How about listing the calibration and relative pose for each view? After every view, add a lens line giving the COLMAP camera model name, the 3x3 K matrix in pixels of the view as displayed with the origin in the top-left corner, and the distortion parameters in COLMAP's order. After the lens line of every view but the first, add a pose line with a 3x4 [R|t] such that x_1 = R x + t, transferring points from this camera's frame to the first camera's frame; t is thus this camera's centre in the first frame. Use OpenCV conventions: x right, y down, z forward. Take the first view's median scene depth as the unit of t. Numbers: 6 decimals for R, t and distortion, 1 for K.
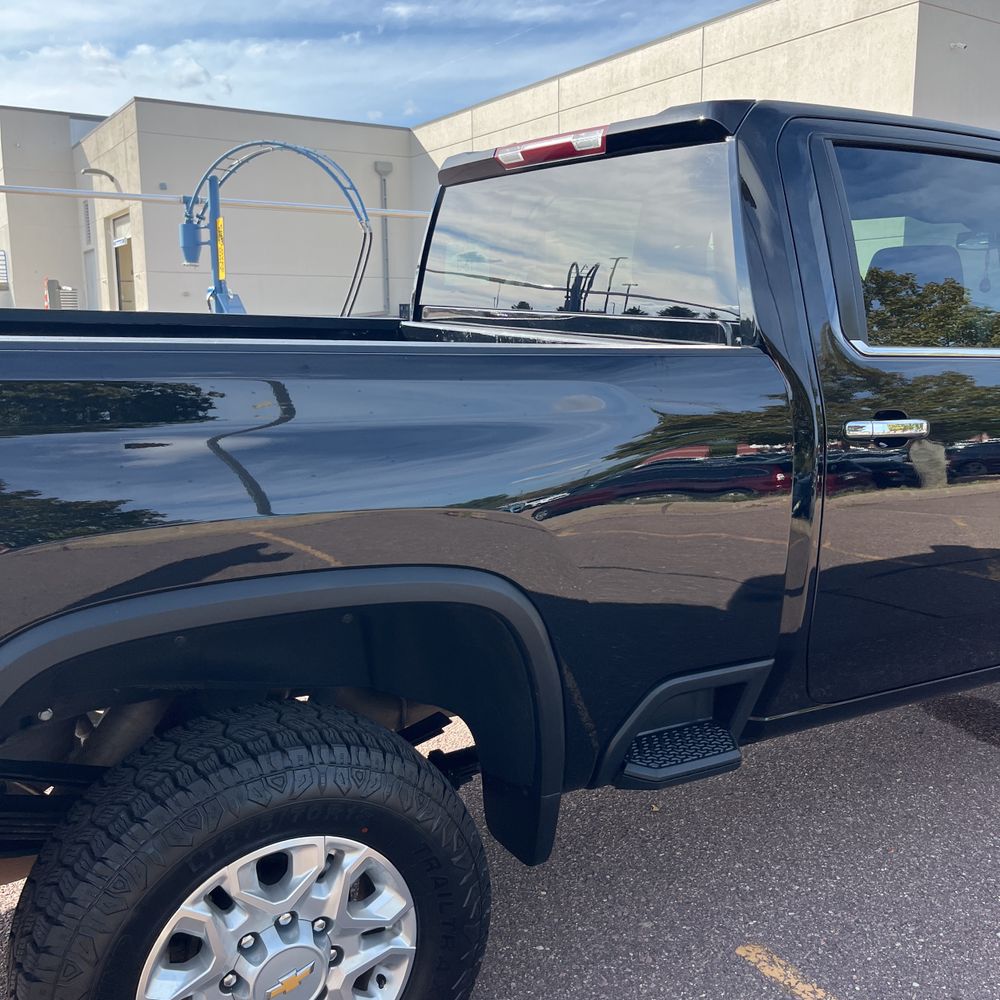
lens RADIAL K [[1009.8, 0, 500.5], [0, 1009.8, 522.1], [0, 0, 1]] dist [0.027680, 0.002283]
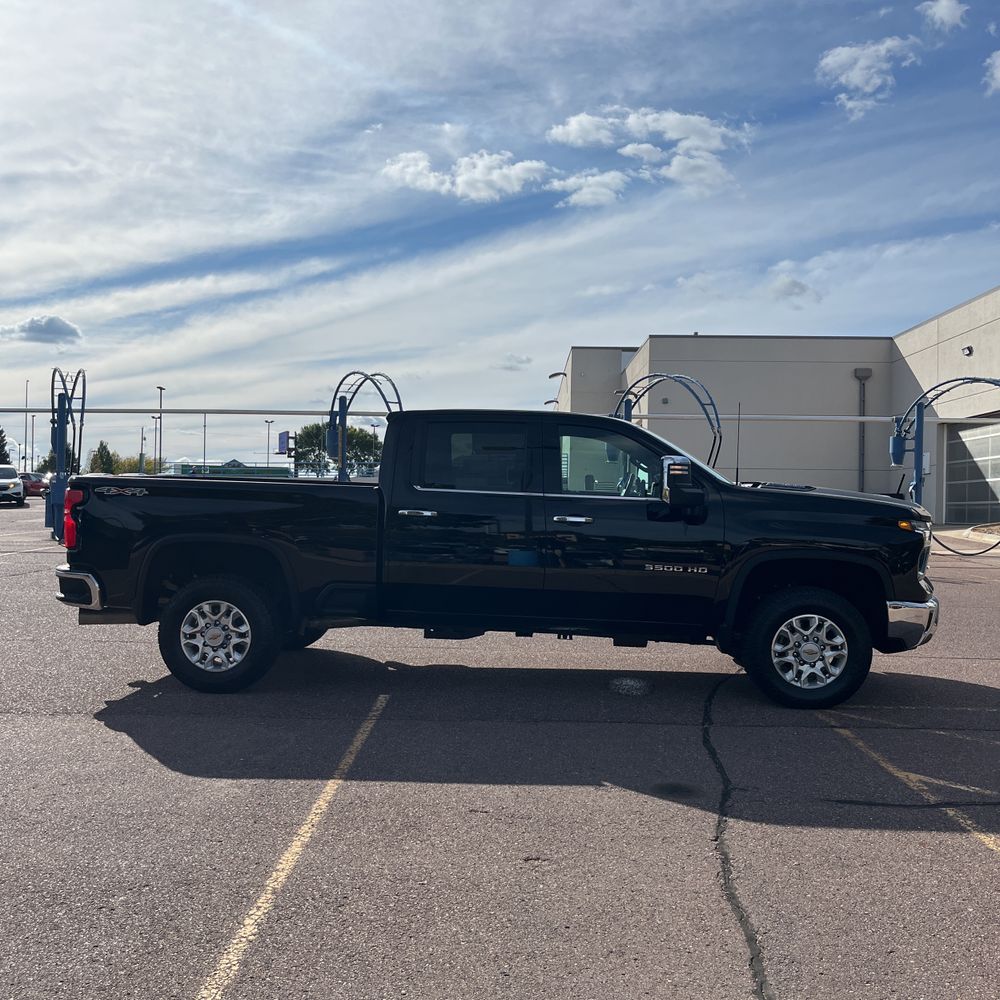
lens RADIAL K [[1001.9, 0, 502.9], [0, 1001.9, 541.5], [0, 0, 1]] dist [0.035370, -0.002628]
pose [[0.846062, 0.029677, -0.532258, 0.174715], [-0.118498, 0.983939, -0.133499, 0.028953], [0.519748, 0.176020, 0.835990, -0.109587]]
